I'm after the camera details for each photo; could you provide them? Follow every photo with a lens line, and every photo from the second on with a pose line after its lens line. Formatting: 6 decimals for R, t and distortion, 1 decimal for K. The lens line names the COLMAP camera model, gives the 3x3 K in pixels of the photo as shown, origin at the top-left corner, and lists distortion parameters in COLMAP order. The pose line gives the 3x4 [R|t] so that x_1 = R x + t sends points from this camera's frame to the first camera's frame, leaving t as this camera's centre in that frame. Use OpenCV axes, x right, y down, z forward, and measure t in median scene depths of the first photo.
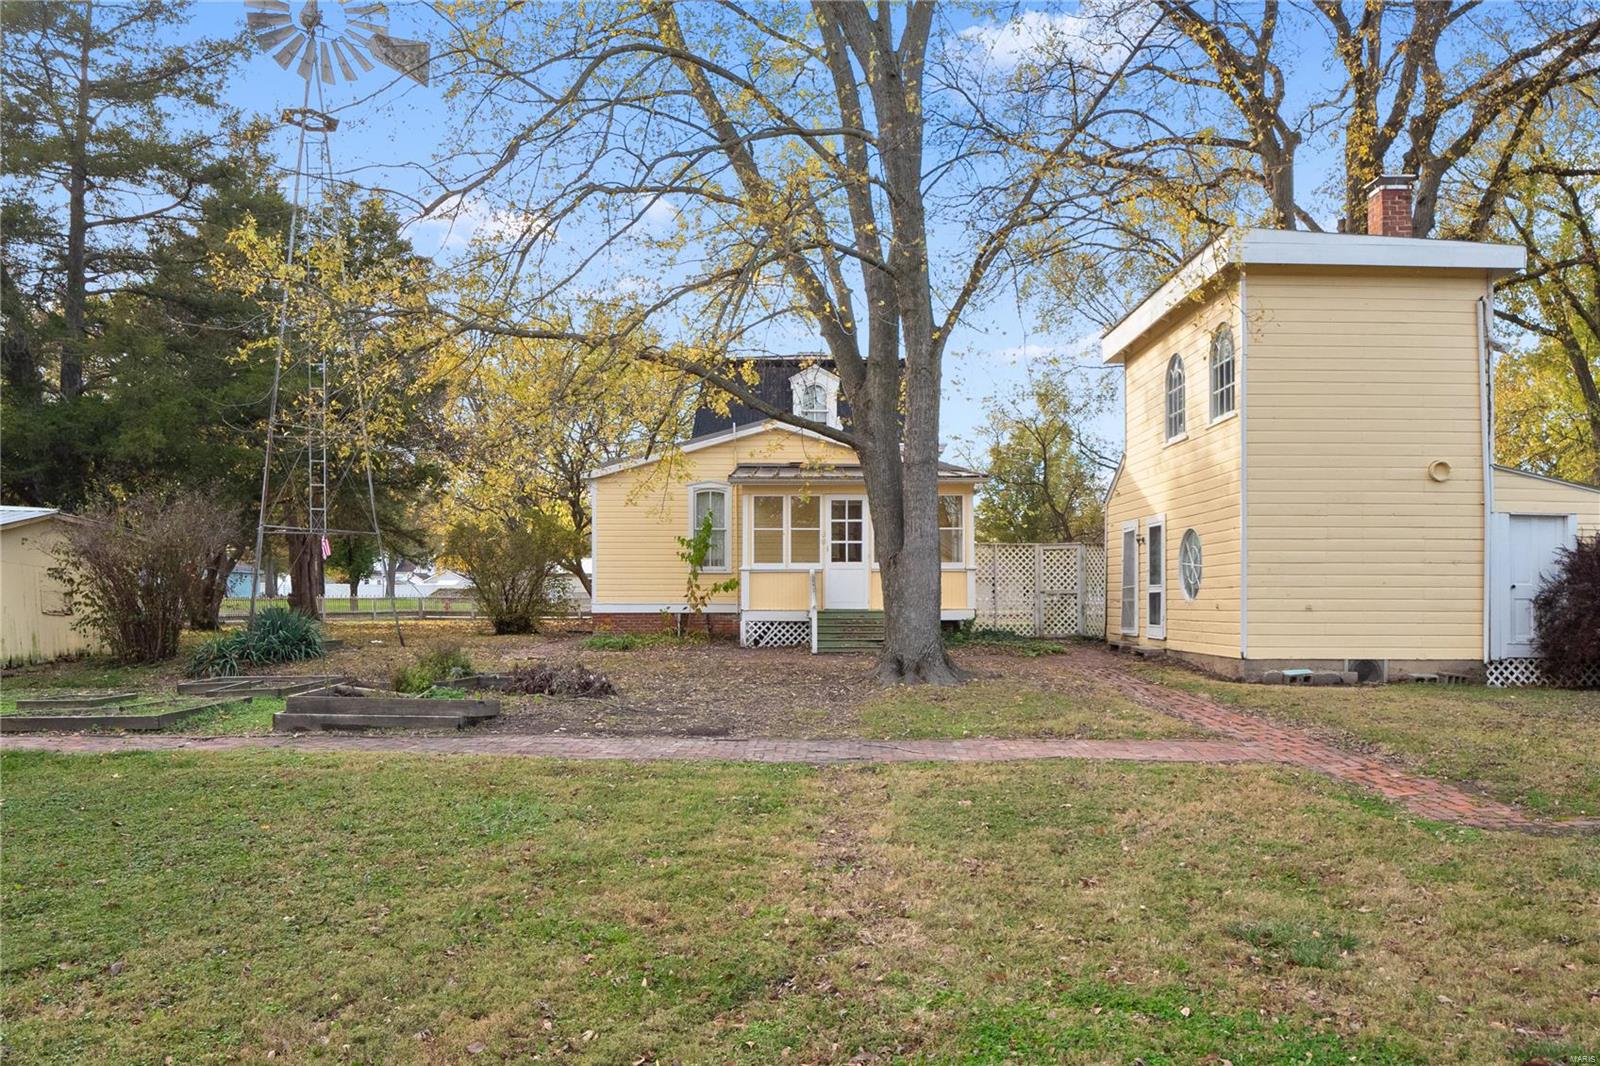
lens RADIAL K [[1237.0, 0, 800.0], [0, 1237.0, 533.0], [0, 0, 1]] dist [0.007511, 0.004560]
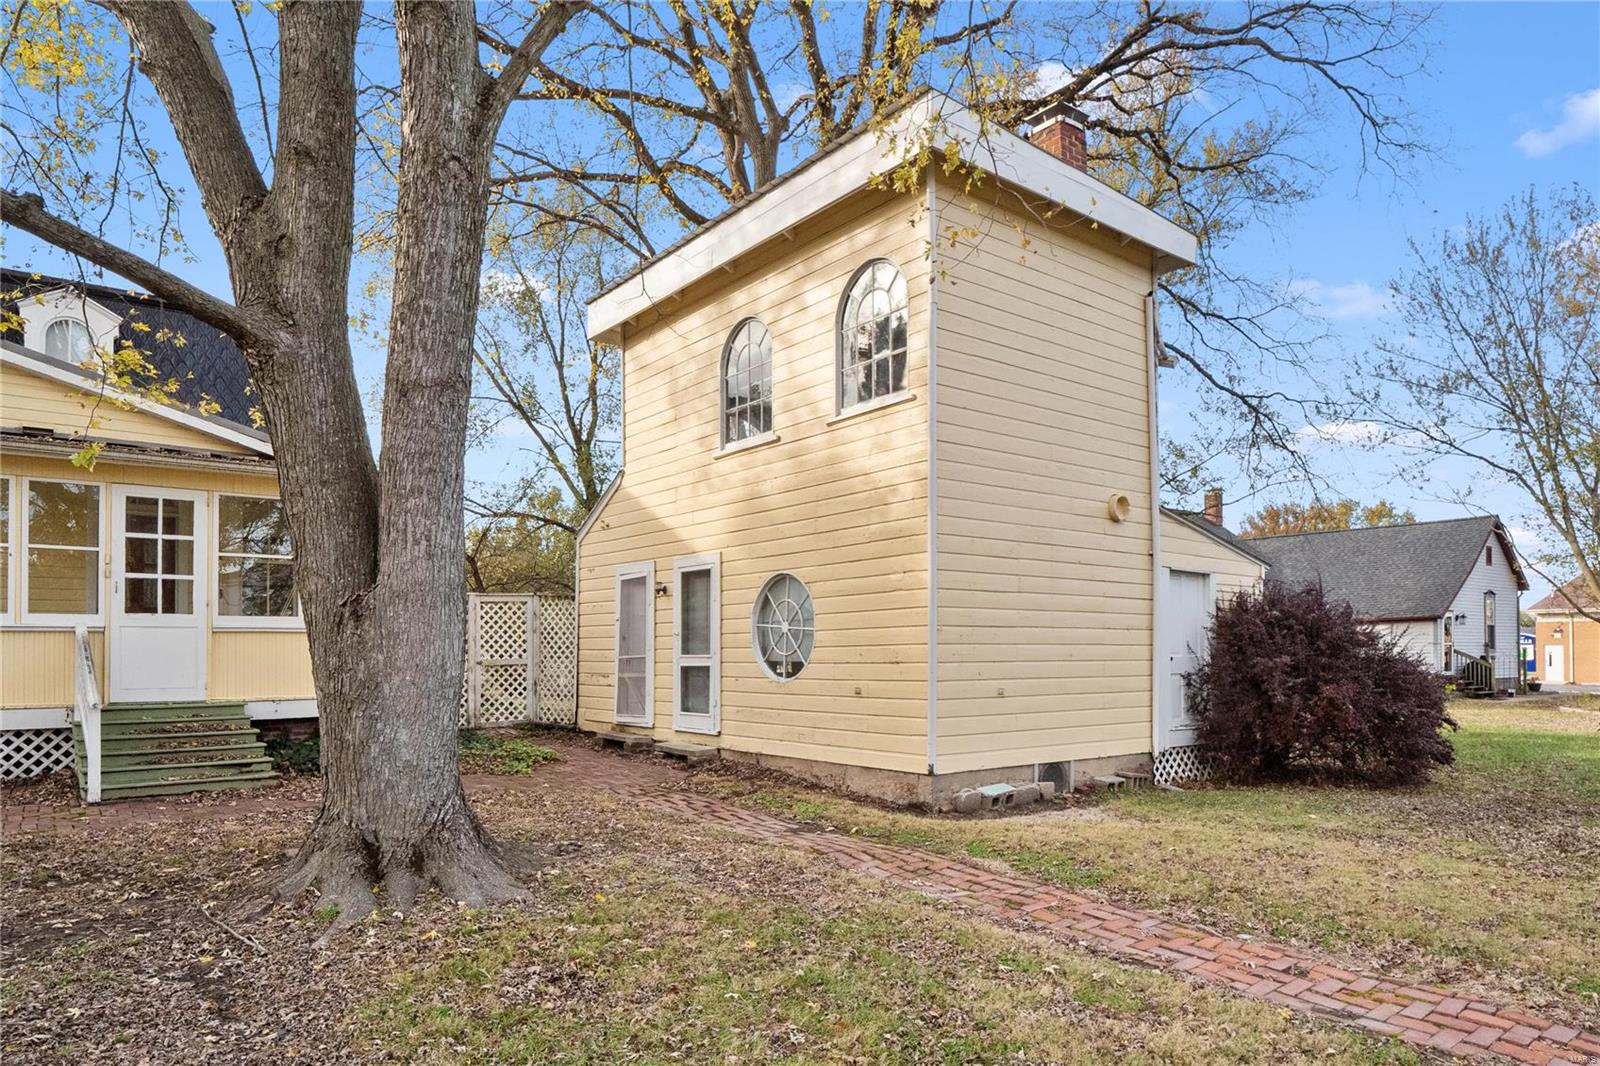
lens RADIAL K [[1001.4, 0, 801.1], [0, 1001.4, 629.3], [0, 0, 1]] dist [-0.000008, -0.001311]
pose [[0.783180, 0.009828, 0.621718, -0.015592], [-0.028794, 0.999376, 0.020474, 0.014730], [-0.621128, -0.033936, 0.782974, 0.537237]]
